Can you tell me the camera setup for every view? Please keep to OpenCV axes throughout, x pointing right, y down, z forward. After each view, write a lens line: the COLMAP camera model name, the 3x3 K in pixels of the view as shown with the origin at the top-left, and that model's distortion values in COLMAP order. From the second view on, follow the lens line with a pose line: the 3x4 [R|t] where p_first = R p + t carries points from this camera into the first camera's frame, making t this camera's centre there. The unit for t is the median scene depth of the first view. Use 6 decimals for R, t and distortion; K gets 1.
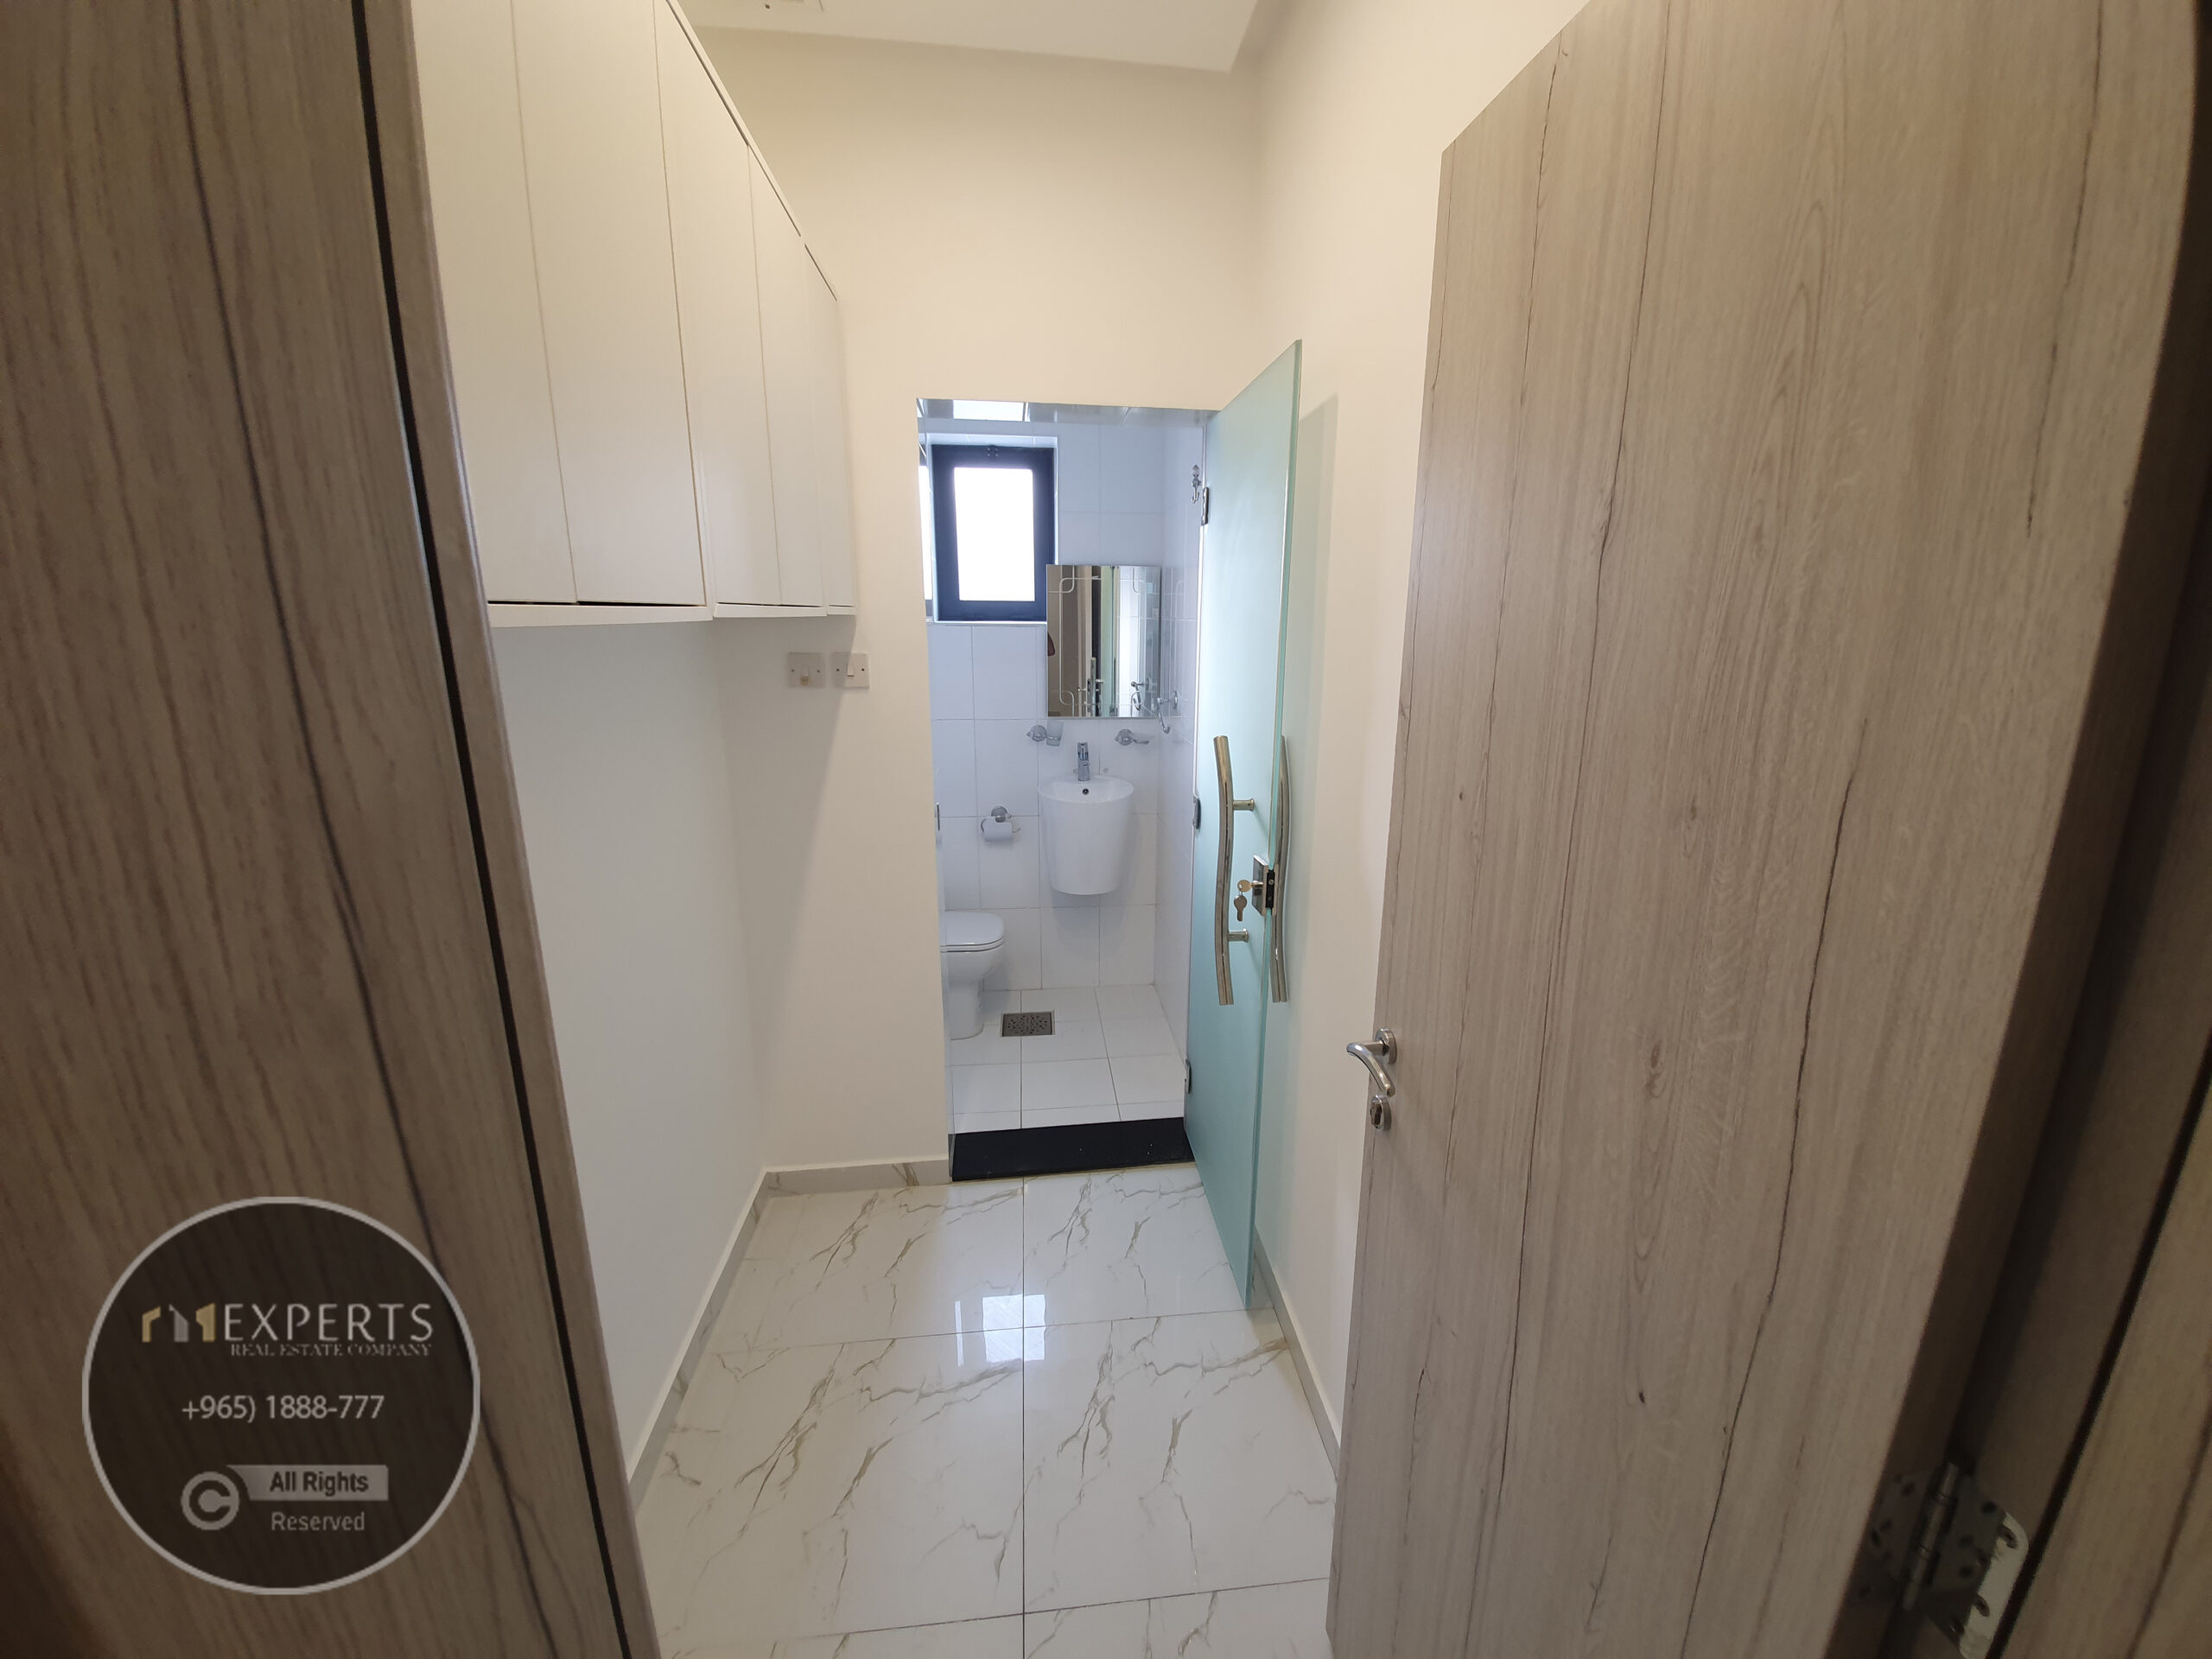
lens RADIAL K [[886.3, 0, 1125.5], [0, 886.3, 818.2], [0, 0, 1]] dist [-0.012033, -0.002458]
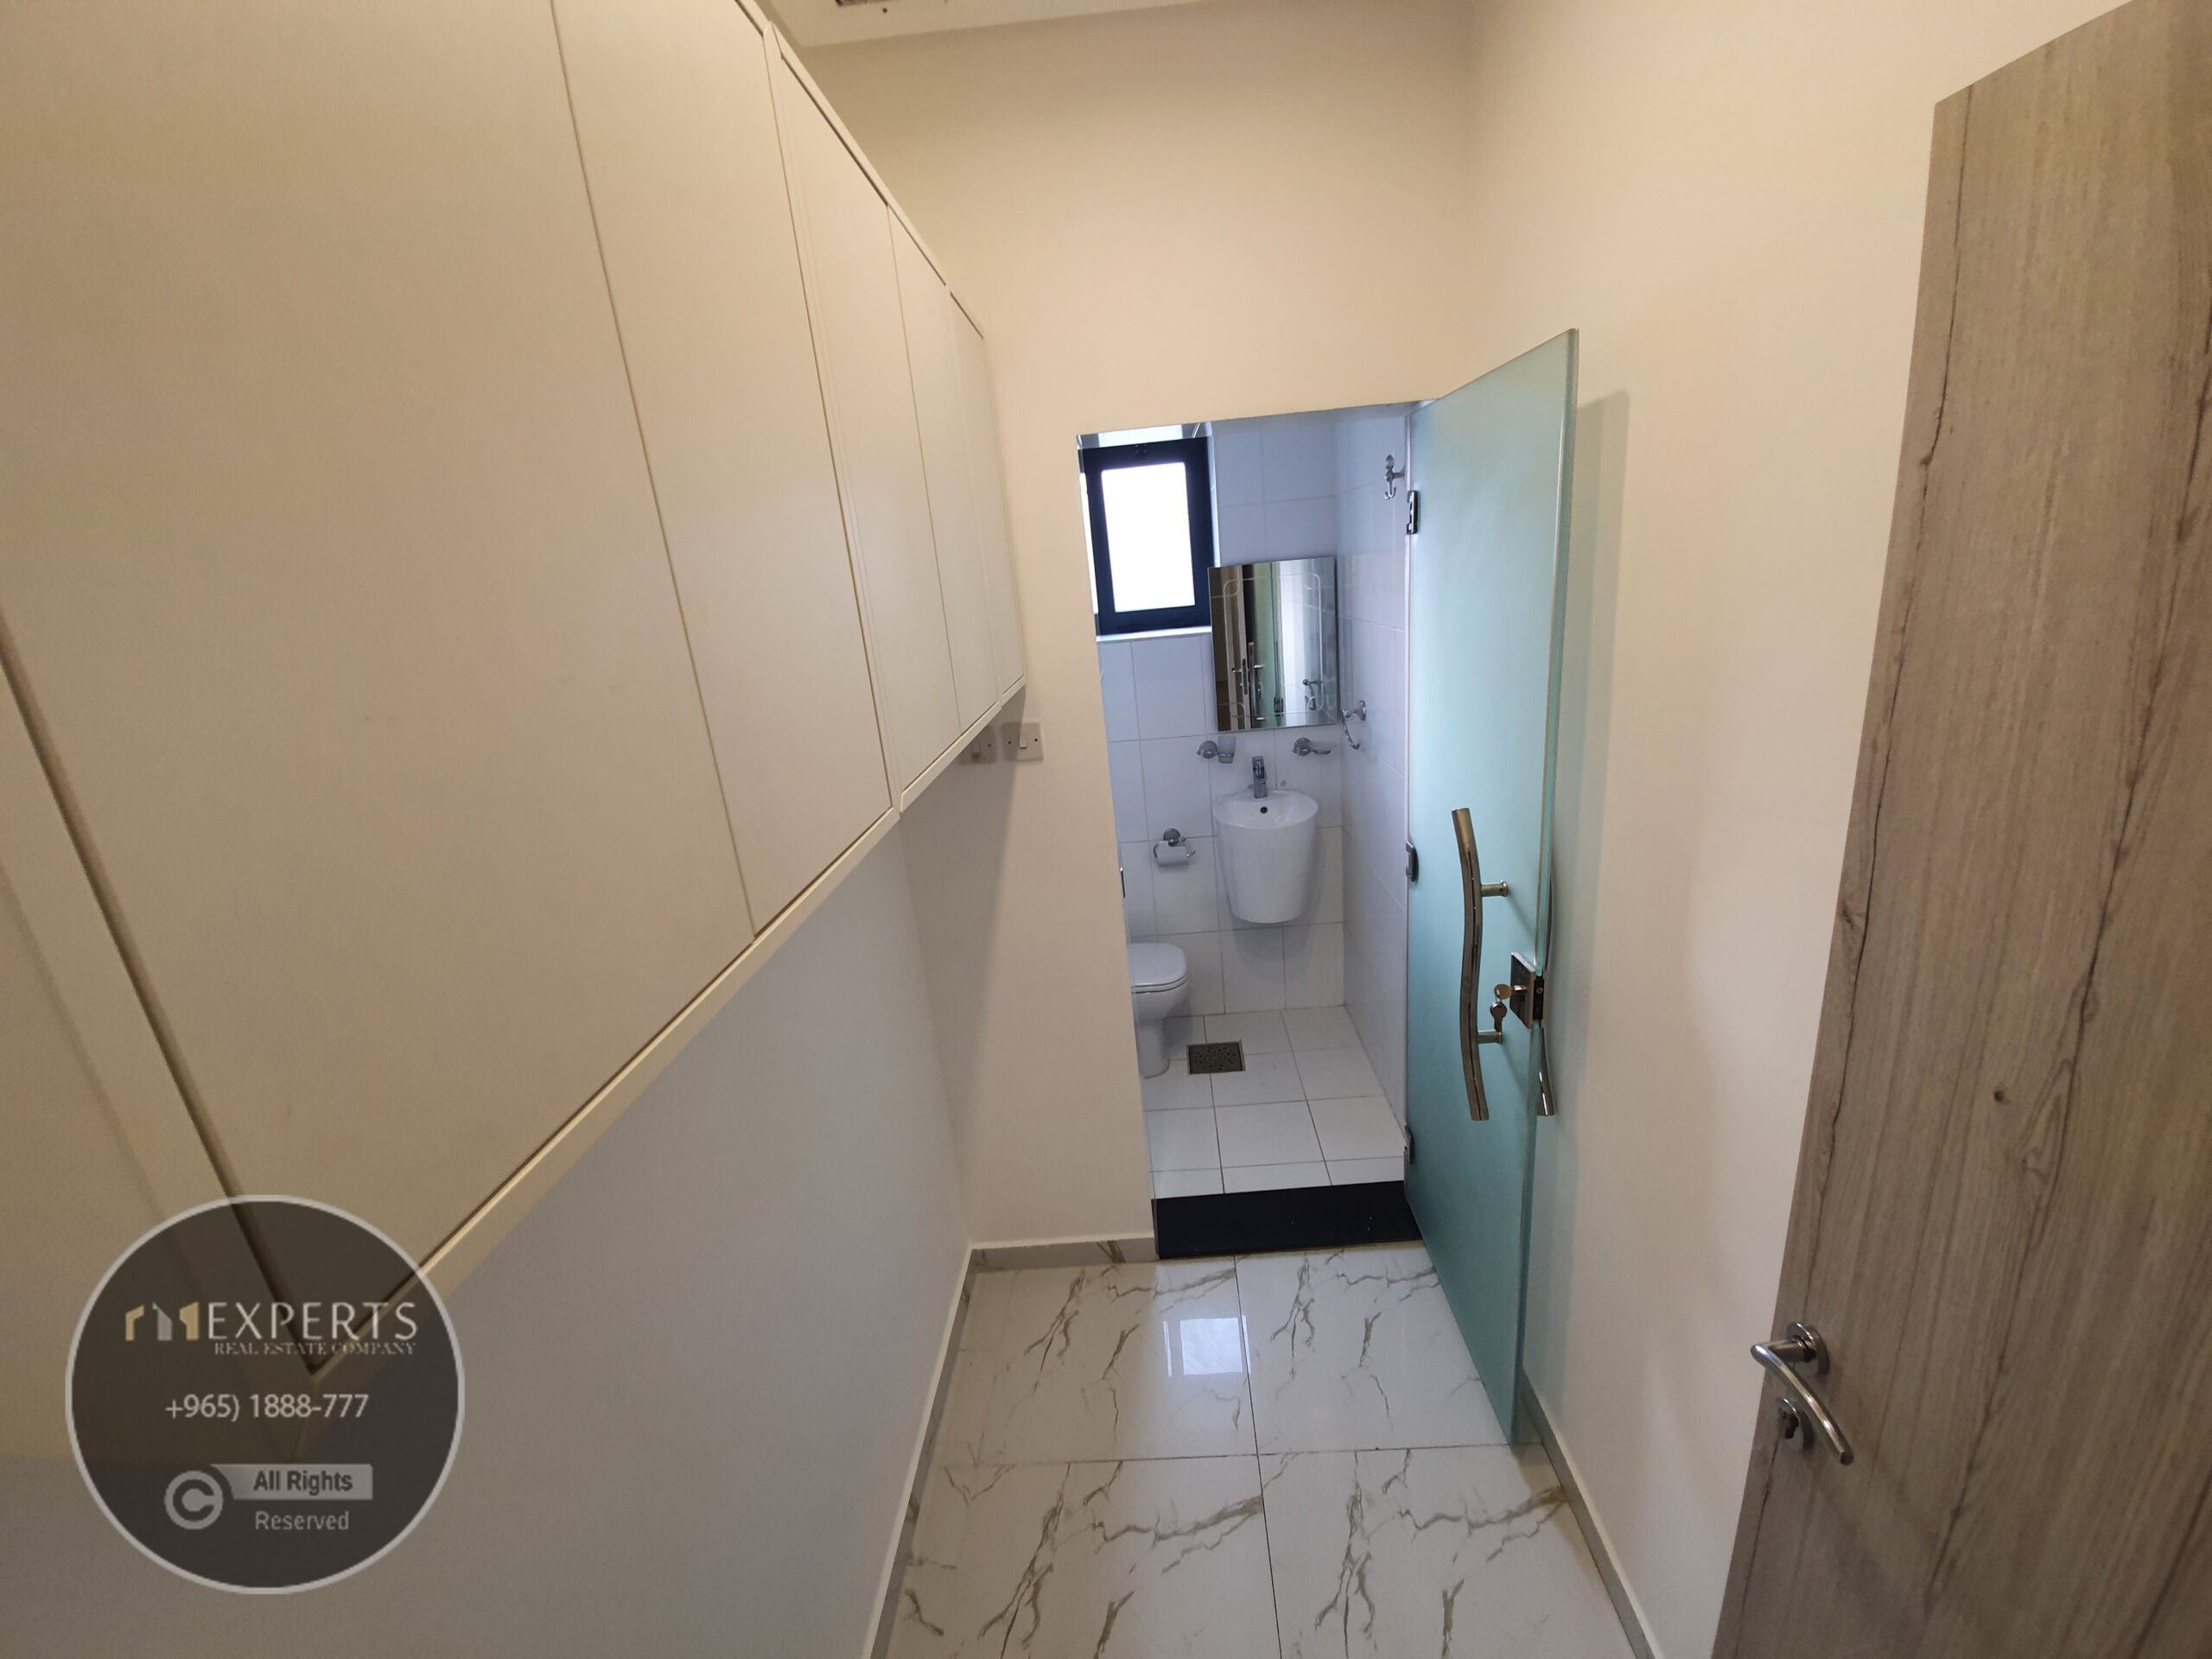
lens RADIAL K [[886.3, 0, 1121.2], [0, 886.3, 827.5], [0, 0, 1]] dist [-0.012033, -0.002458]
pose [[0.984251, -0.053771, -0.168402, -0.057599], [0.064542, 0.996160, 0.059154, -0.120481], [0.164574, -0.069091, 0.983942, 0.102271]]
